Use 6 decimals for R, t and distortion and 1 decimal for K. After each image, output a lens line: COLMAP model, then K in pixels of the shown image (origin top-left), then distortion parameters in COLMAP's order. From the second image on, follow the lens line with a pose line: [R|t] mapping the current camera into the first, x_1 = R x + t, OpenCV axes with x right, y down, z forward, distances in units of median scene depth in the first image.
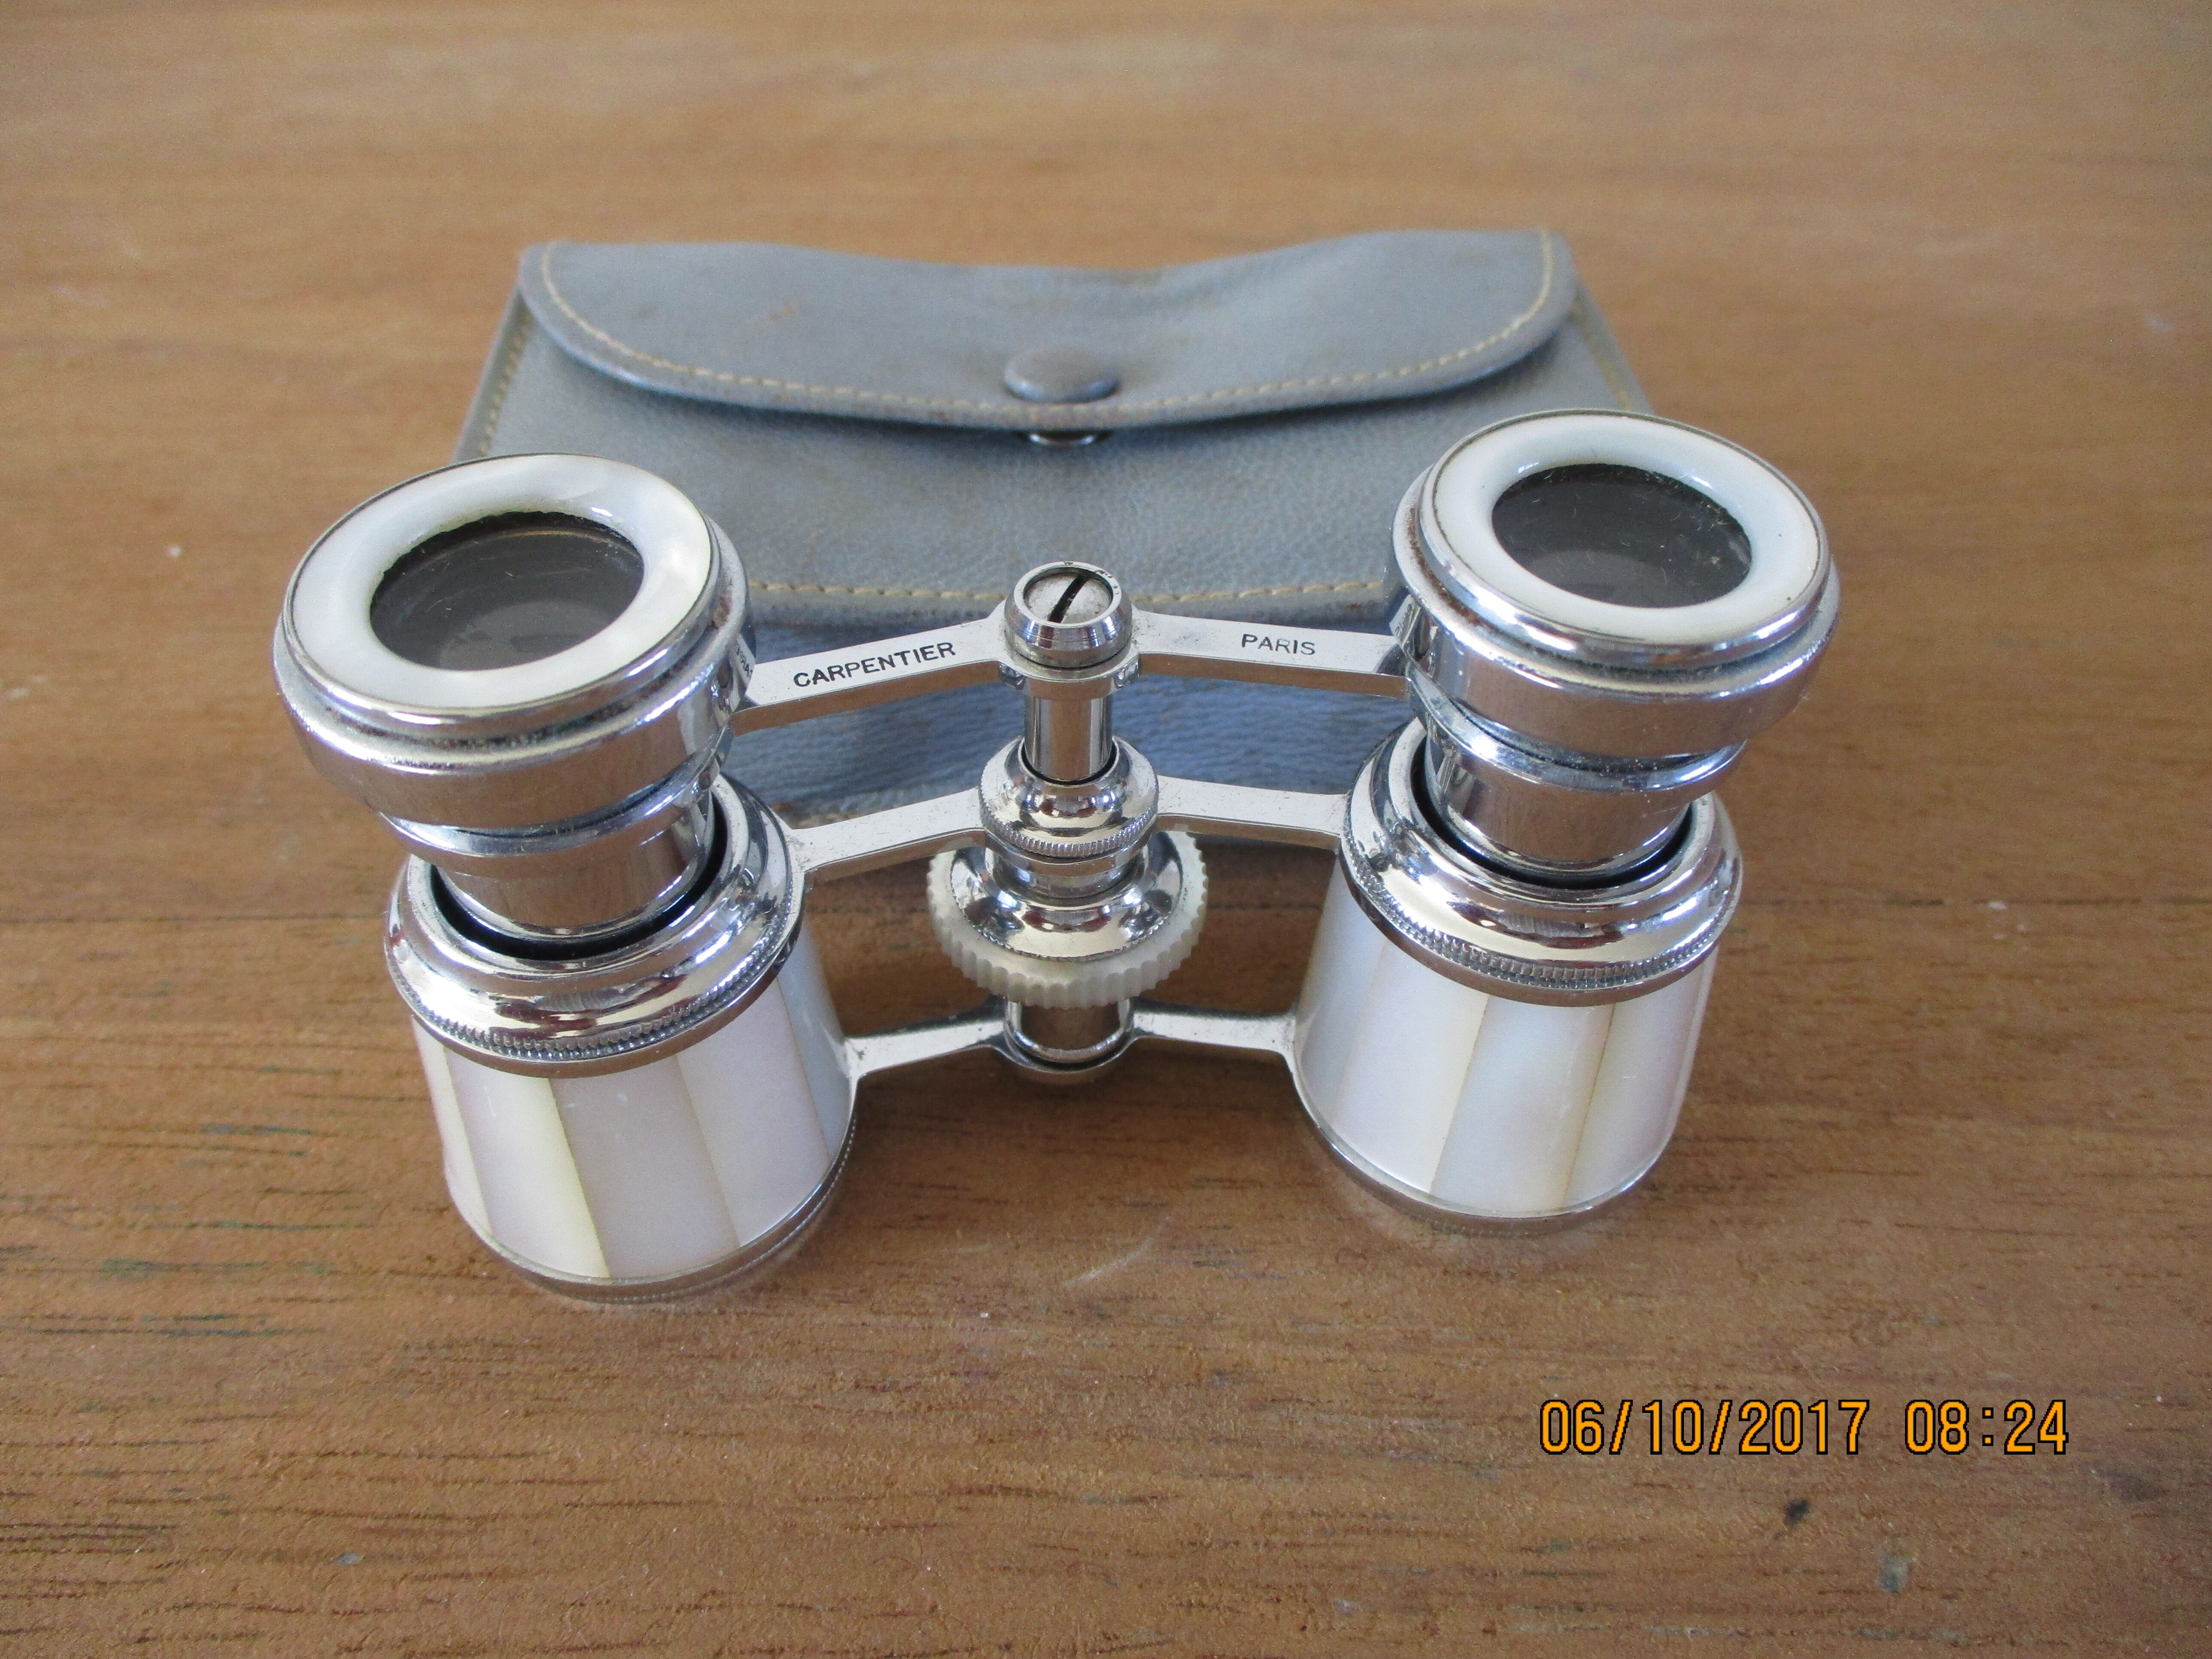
lens RADIAL K [[1727.1, 0, 1106.0], [0, 1727.1, 829.5], [0, 0, 1]] dist [-0.036180, -0.000265]
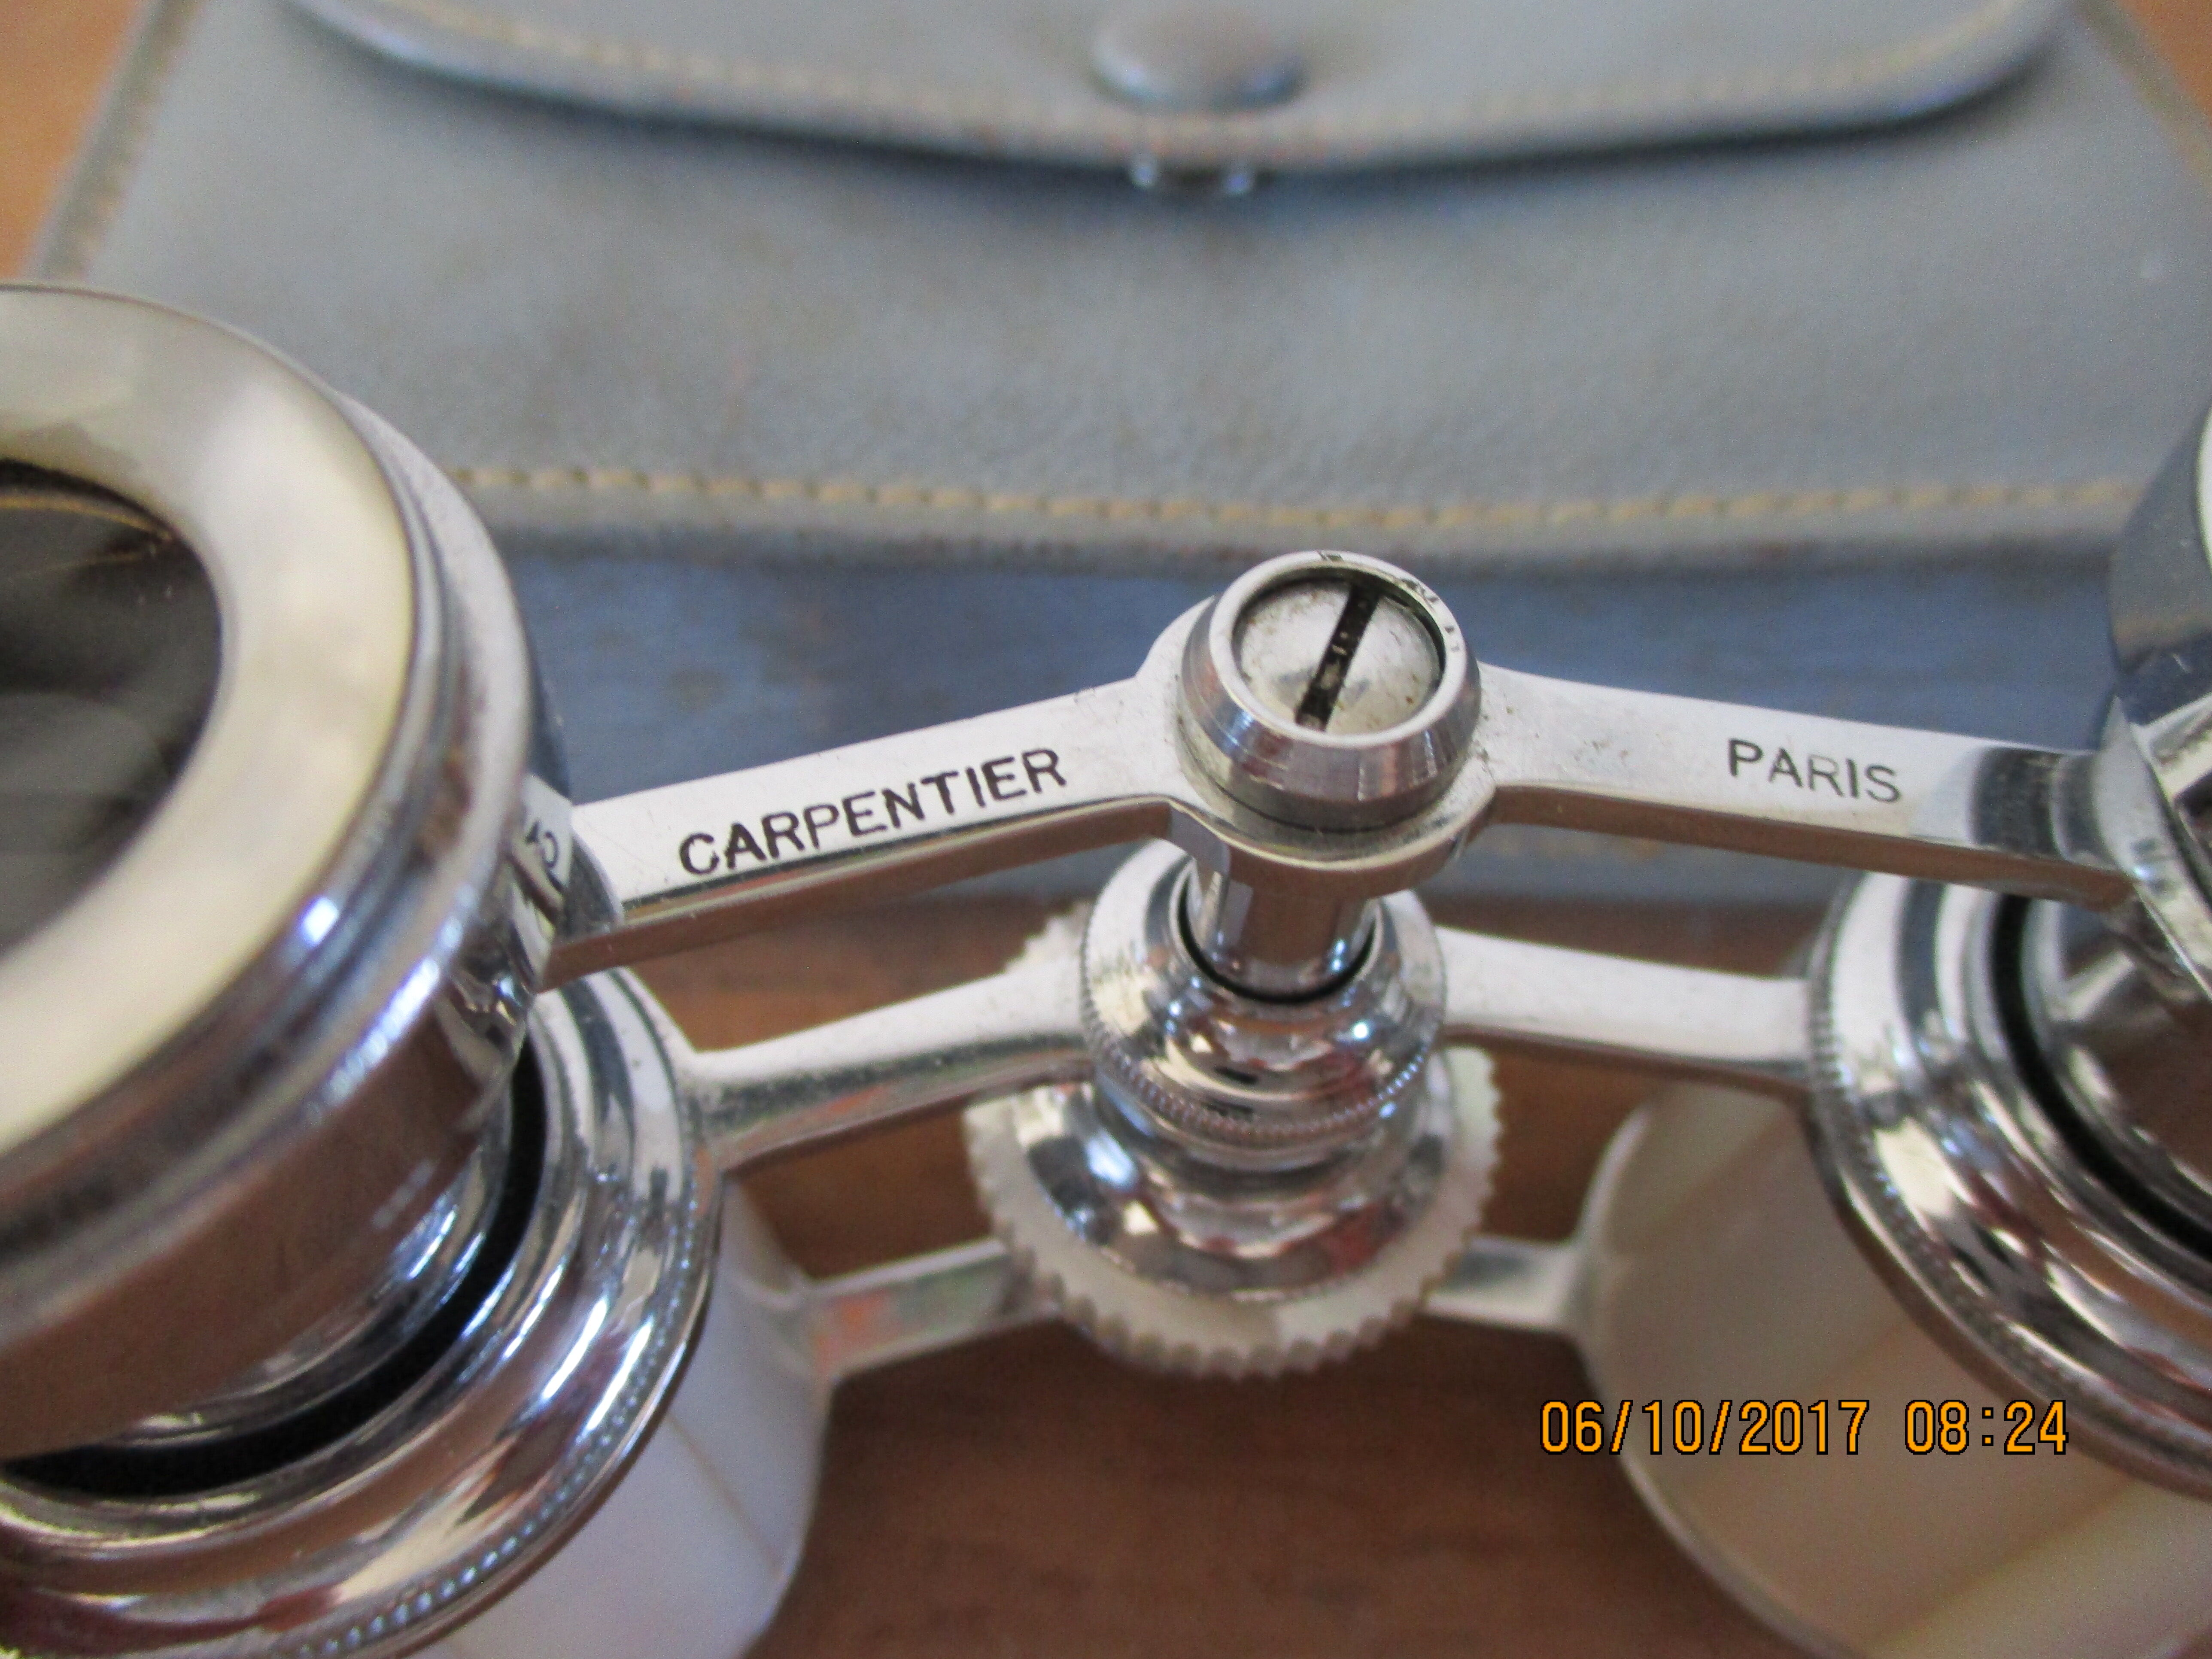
lens RADIAL K [[1728.6, 0, 1128.1], [0, 1728.6, 826.8], [0, 0, 1]] dist [-0.042846, -0.004717]
pose [[0.999169, 0.018413, 0.036374, -0.083673], [-0.024665, 0.983412, 0.179702, -0.160154], [-0.032462, -0.180450, 0.983048, 0.558105]]
